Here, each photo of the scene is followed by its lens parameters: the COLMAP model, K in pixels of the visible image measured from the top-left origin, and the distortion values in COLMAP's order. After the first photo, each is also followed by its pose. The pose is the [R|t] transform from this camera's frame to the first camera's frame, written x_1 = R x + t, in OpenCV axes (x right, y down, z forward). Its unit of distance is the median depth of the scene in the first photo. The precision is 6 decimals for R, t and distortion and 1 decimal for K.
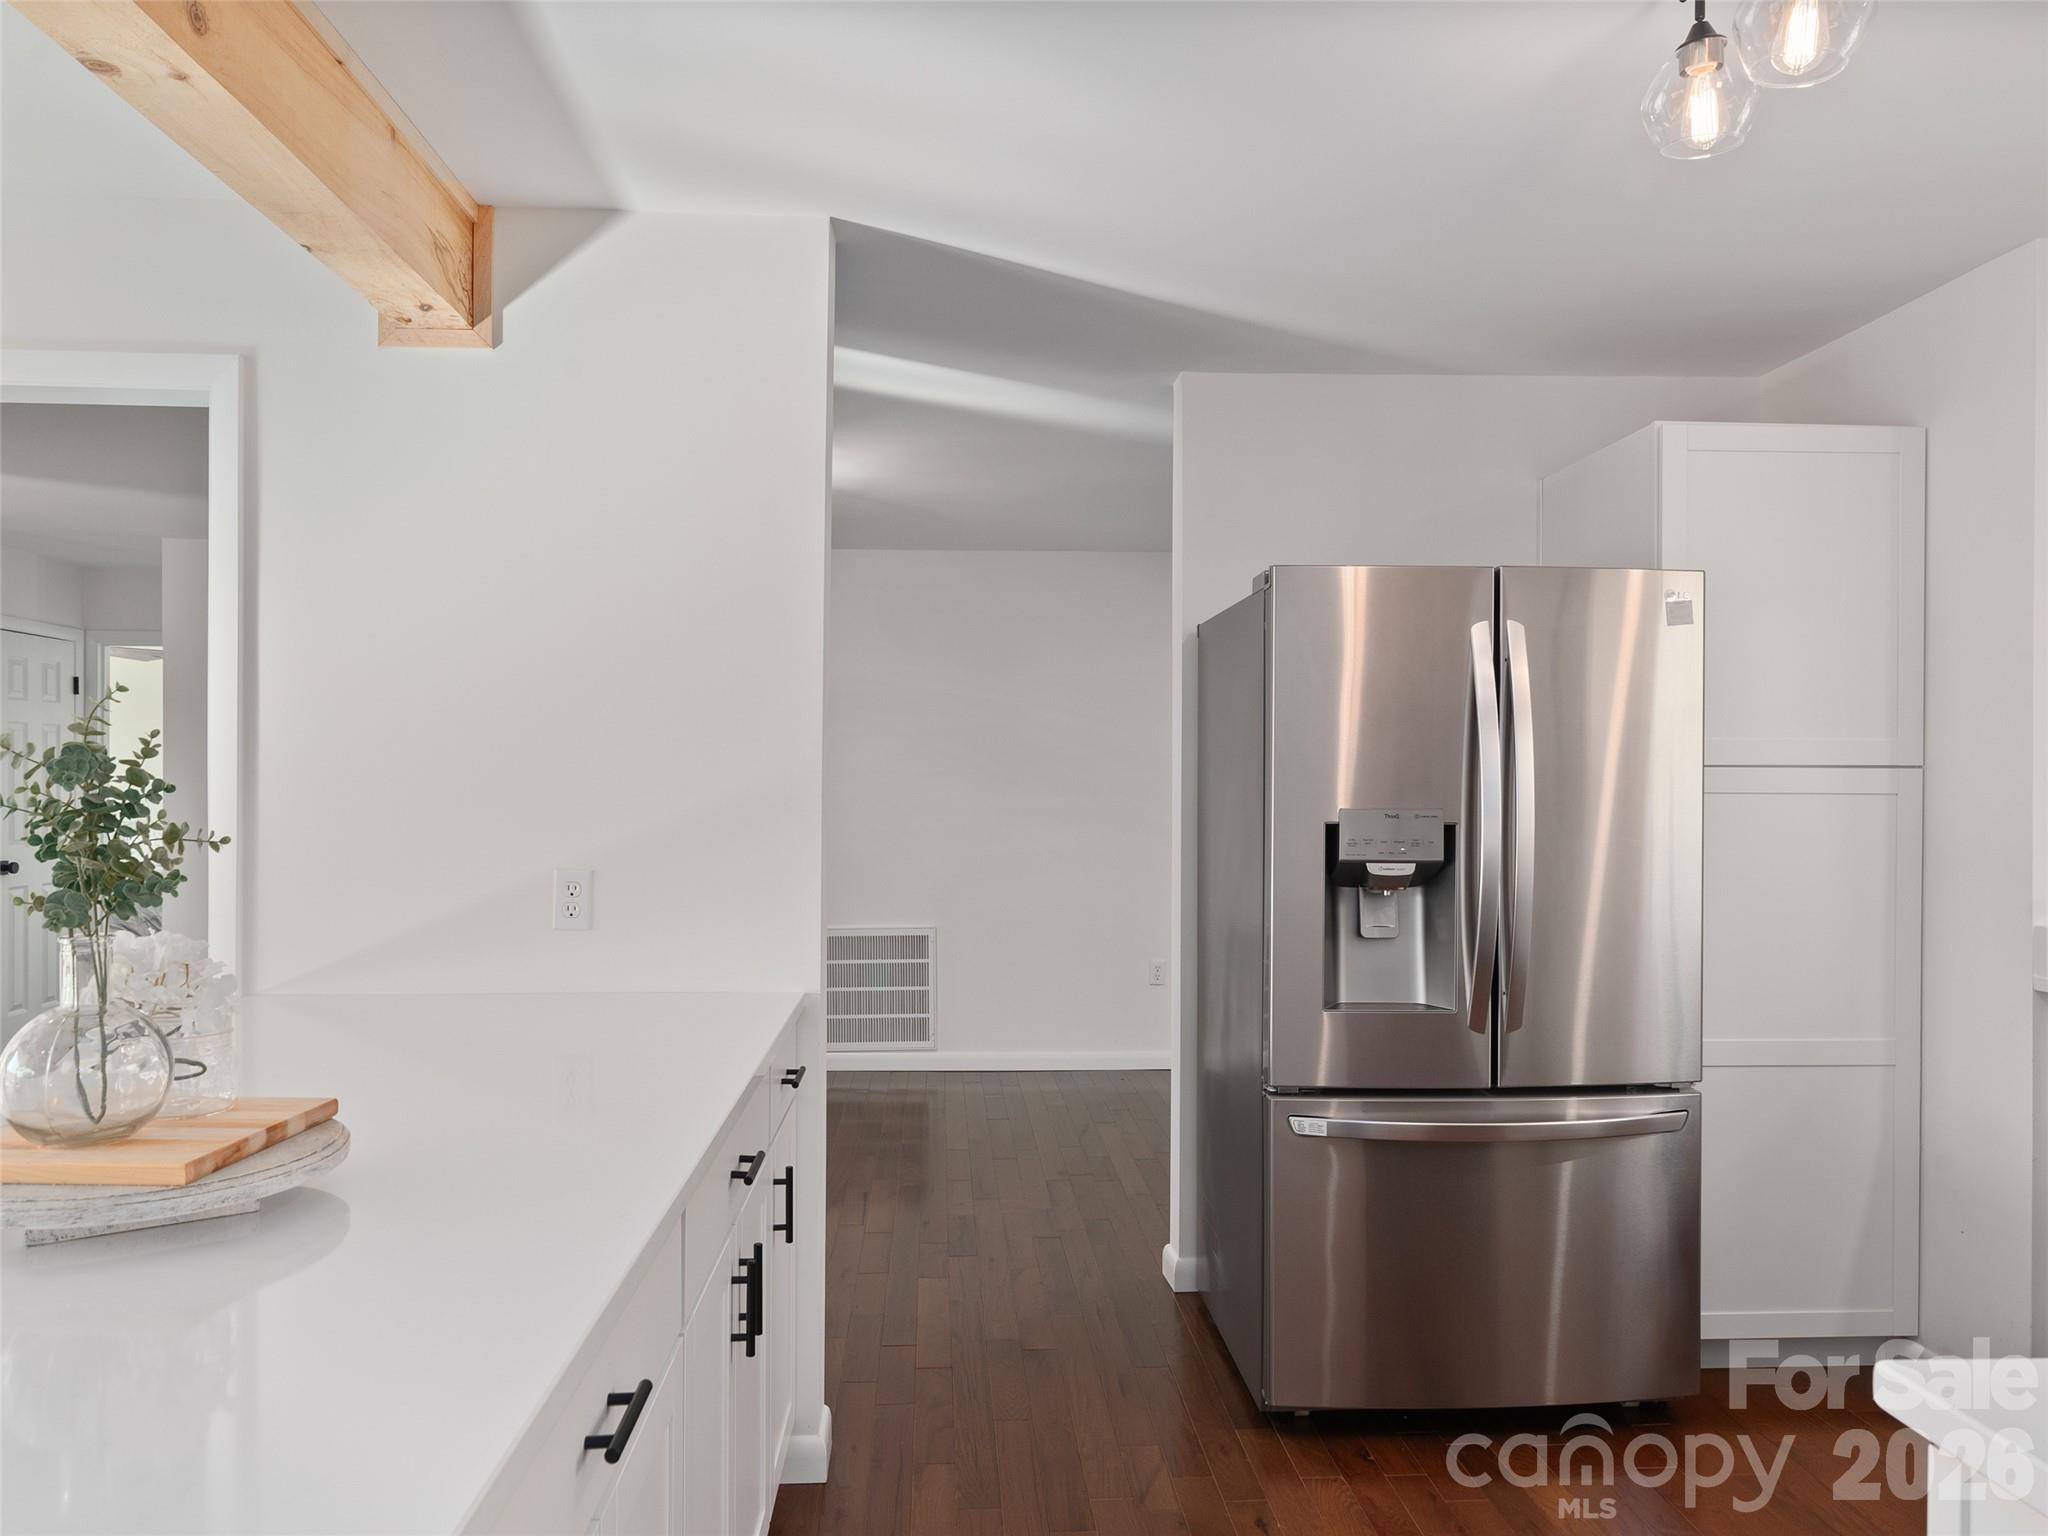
lens RADIAL K [[1335.0, 0, 1024.0], [0, 1335.0, 768.0], [0, 0, 1]] dist [0.015984, 0.000214]
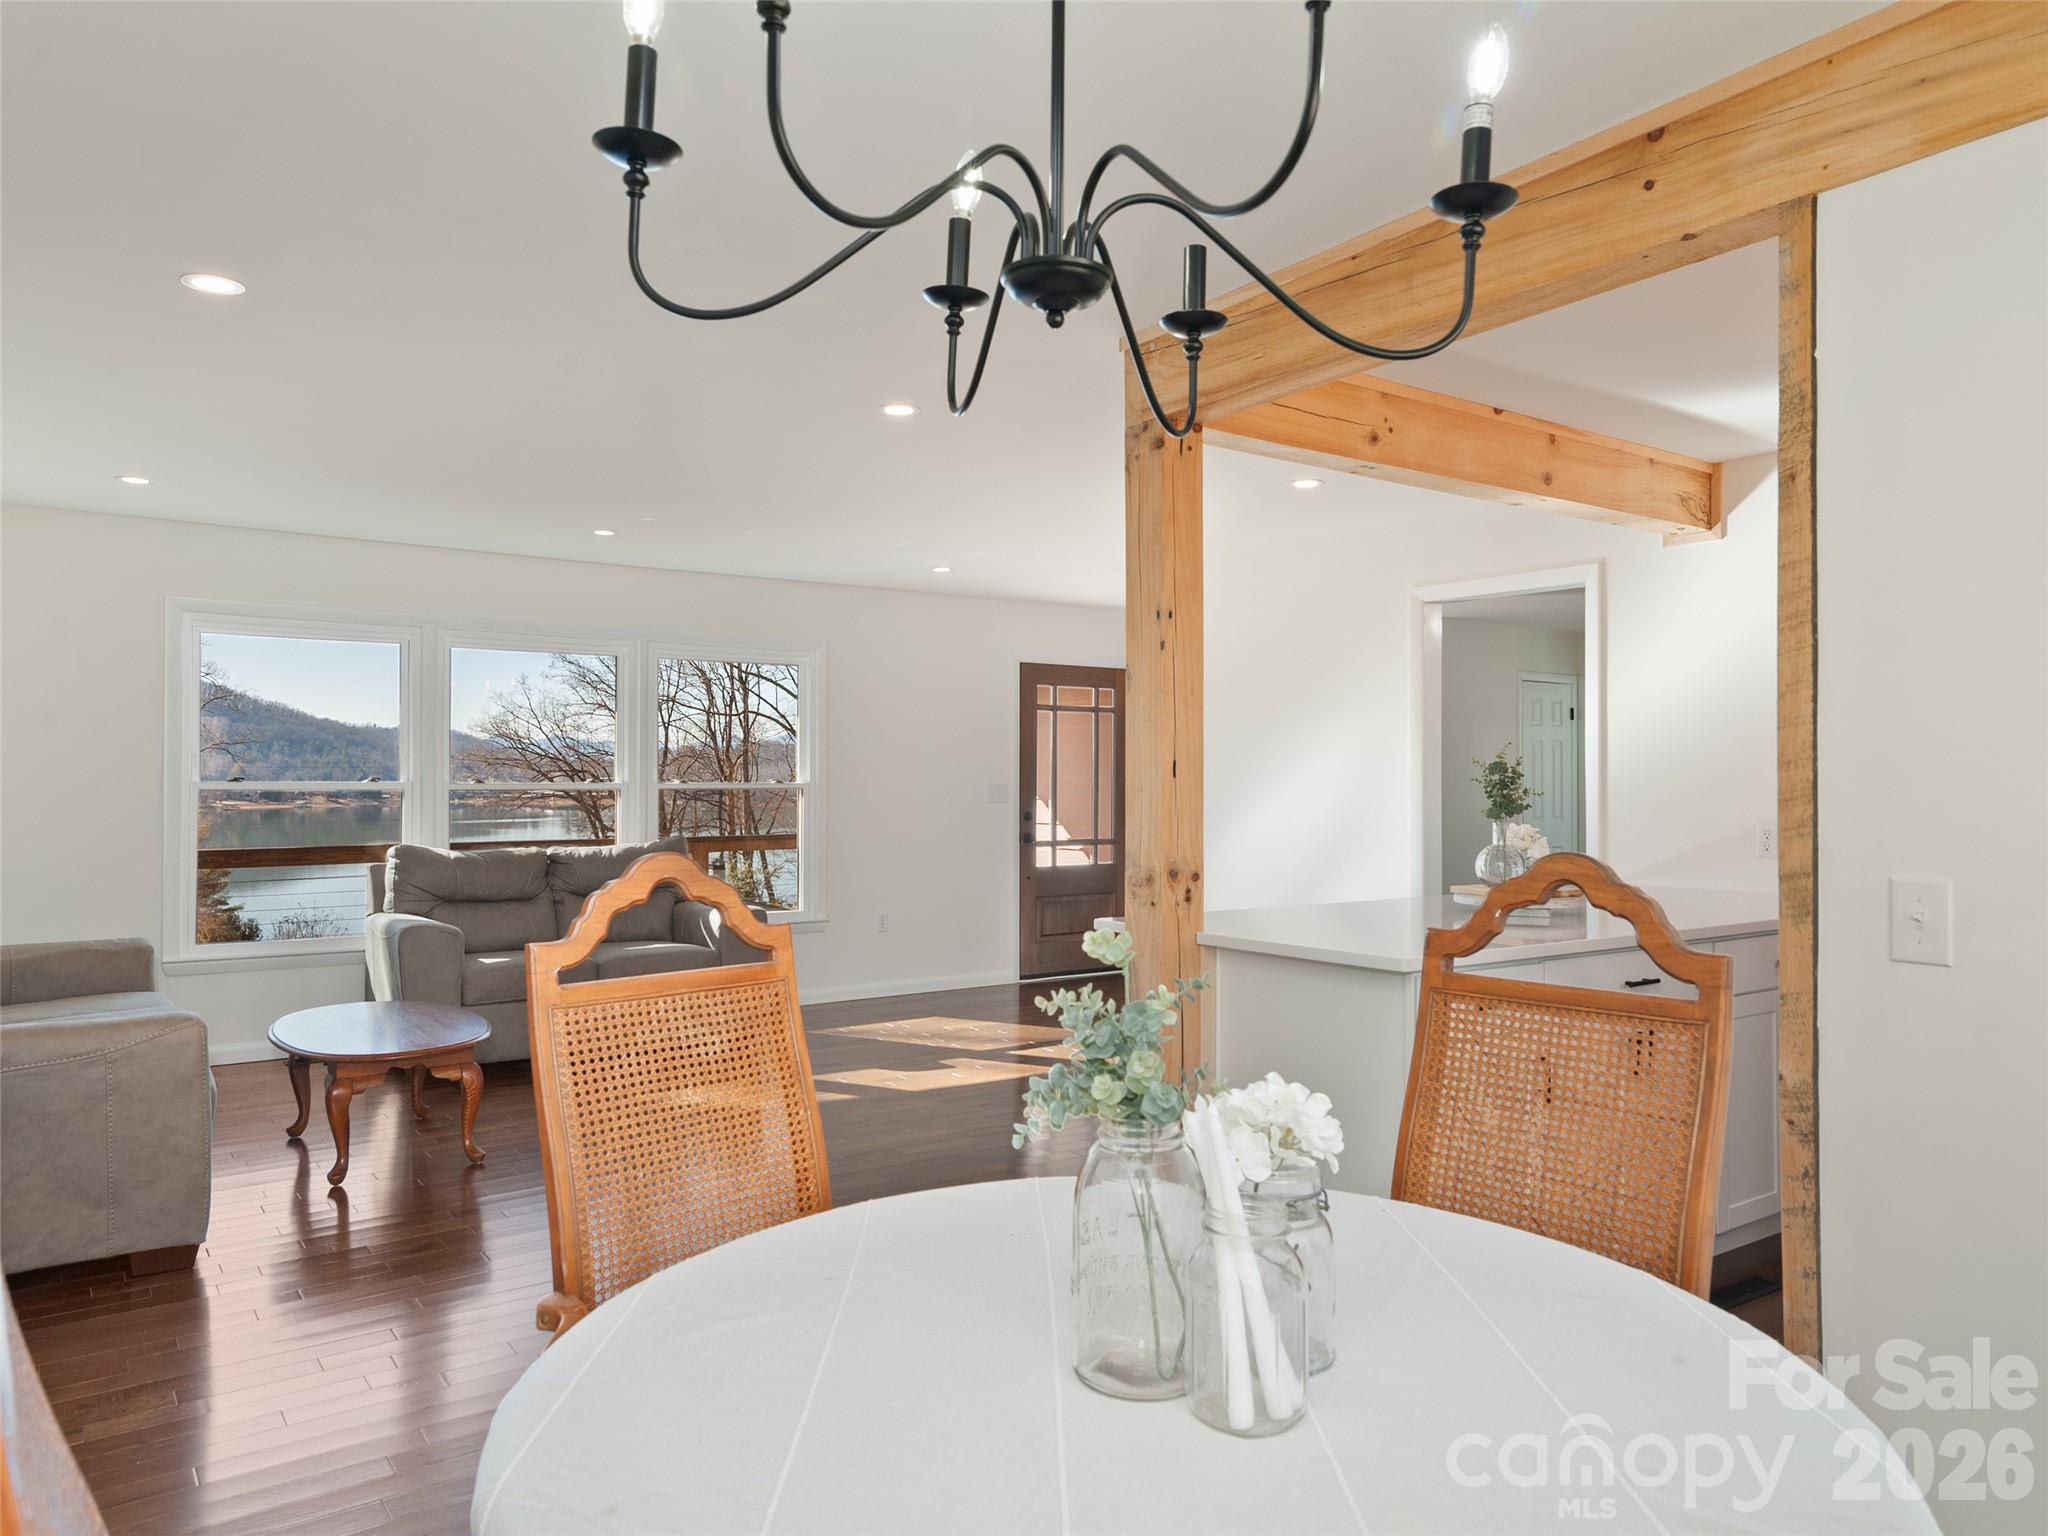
lens RADIAL K [[1335.0, 0, 1024.0], [0, 1335.0, 768.0], [0, 0, 1]] dist [0.015984, 0.000214]
pose [[0.516413, -0.000975, -0.856339, 1.308519], [-0.001233, 0.999997, -0.001881, 0.004243], [0.856339, 0.002027, 0.516411, -1.457960]]
